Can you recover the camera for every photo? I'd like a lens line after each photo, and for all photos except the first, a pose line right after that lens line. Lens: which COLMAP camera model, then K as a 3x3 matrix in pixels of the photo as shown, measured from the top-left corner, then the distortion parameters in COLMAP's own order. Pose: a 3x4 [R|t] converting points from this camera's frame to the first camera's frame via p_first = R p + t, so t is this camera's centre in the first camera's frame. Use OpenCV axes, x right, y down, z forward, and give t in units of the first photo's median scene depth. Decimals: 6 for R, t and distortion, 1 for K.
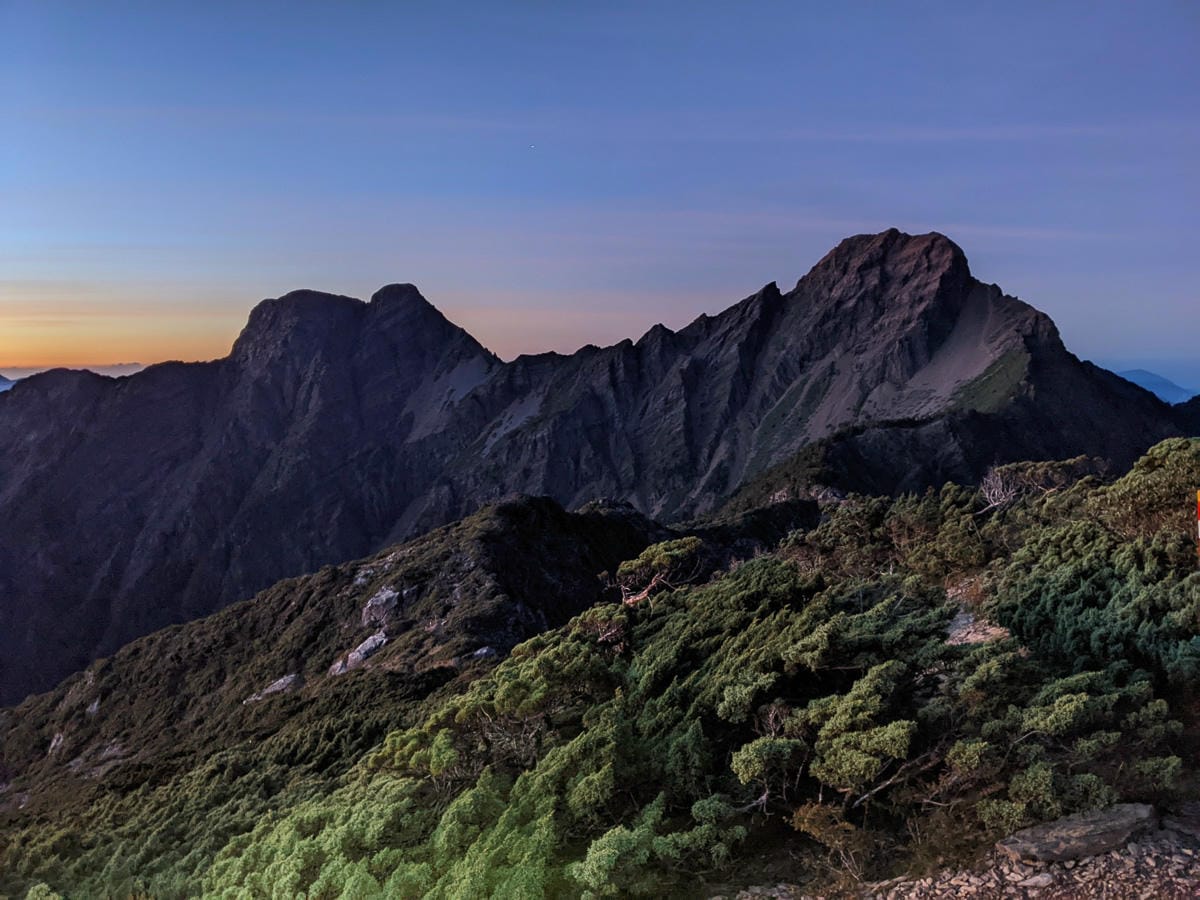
lens RADIAL K [[952.8, 0, 615.6], [0, 952.8, 453.9], [0, 0, 1]] dist [0.040580, -0.050397]
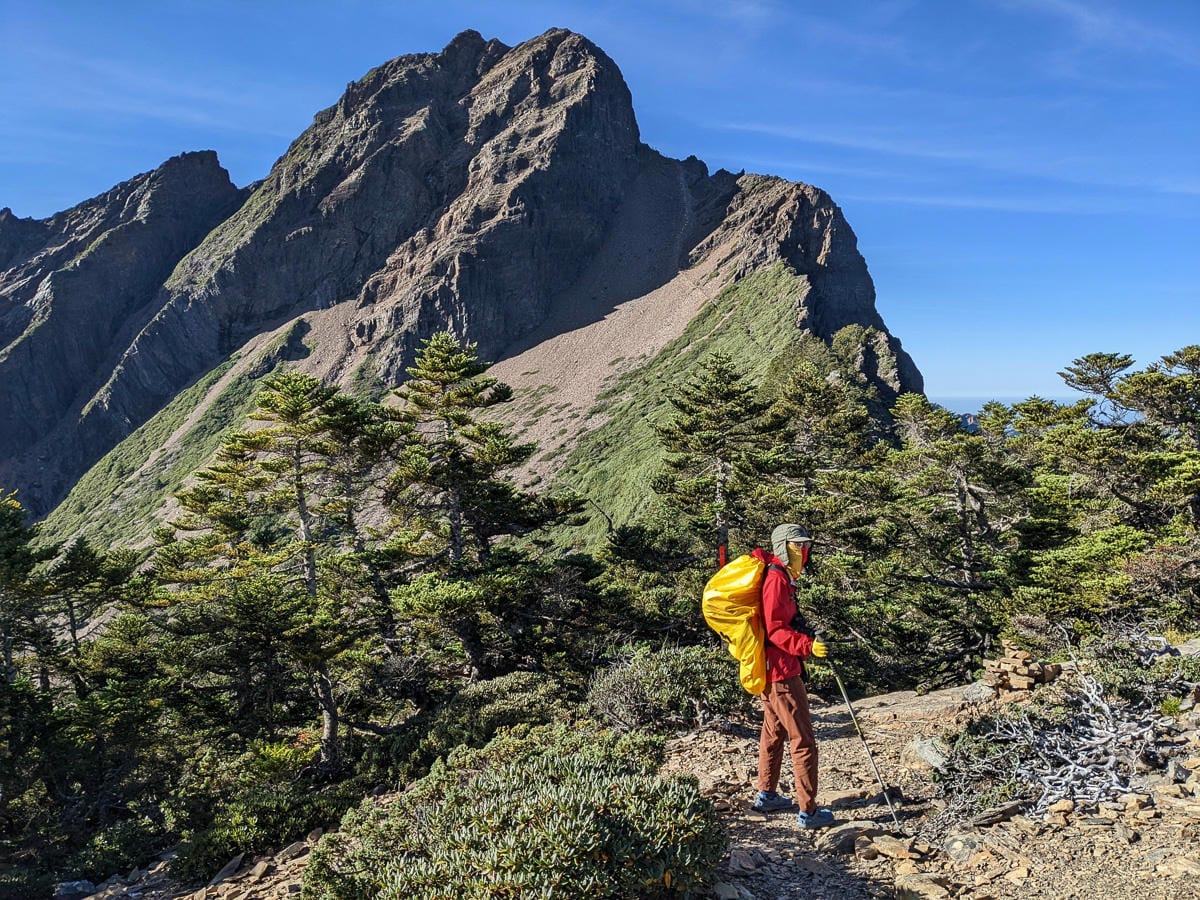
lens RADIAL K [[952.8, 0, 602.0], [0, 952.8, 443.3], [0, 0, 1]] dist [0.040580, -0.050397]
pose [[0.955735, -0.029397, 0.292758, 0.231103], [0.042620, 0.998334, -0.038889, -0.029912], [-0.291127, 0.049645, 0.955395, 0.619120]]
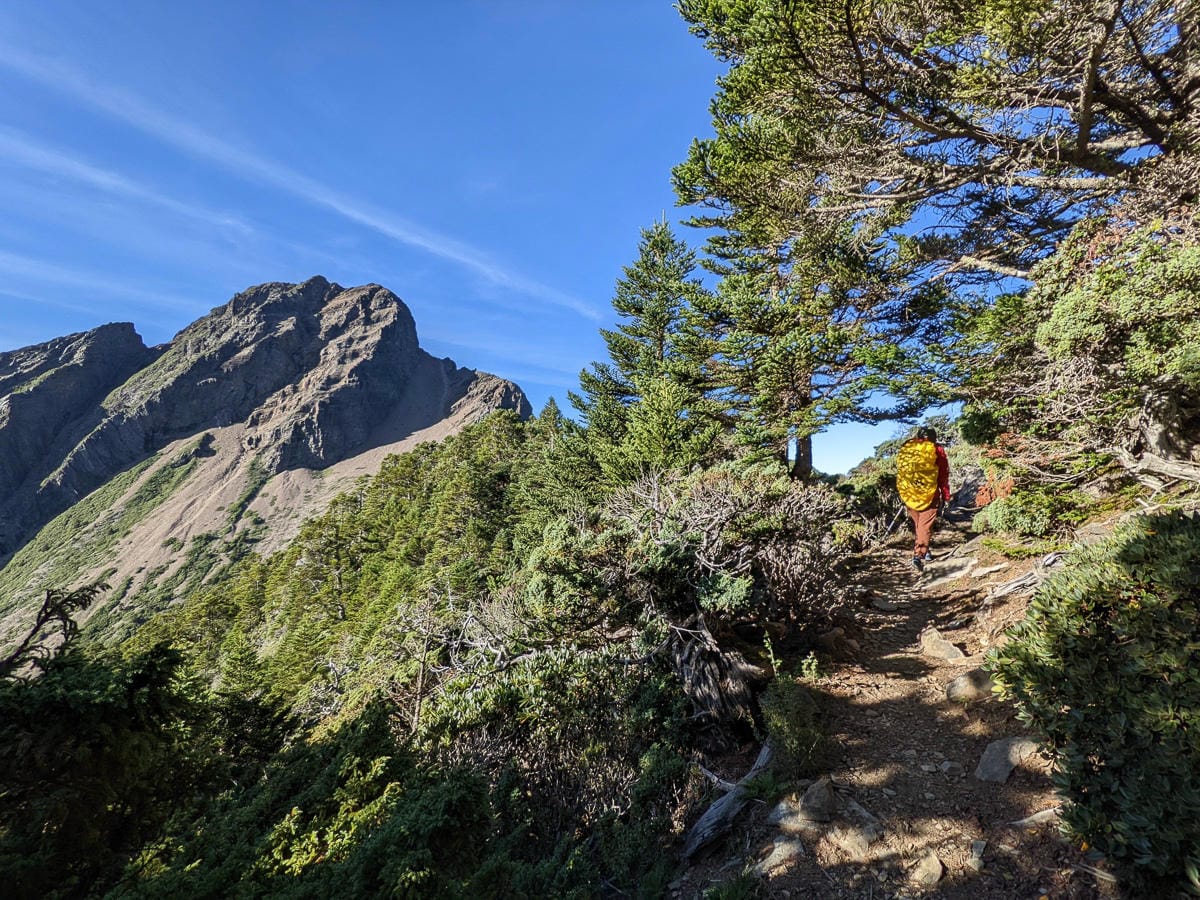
lens RADIAL K [[566.5, 0, 608.8], [0, 566.5, 456.8], [0, 0, 1]] dist [0.000278, -0.000940]
pose [[0.762101, 0.031692, 0.646683, 0.190436], [0.061778, 0.990685, -0.121356, -0.021533], [-0.644505, 0.132436, 0.753043, 0.563970]]
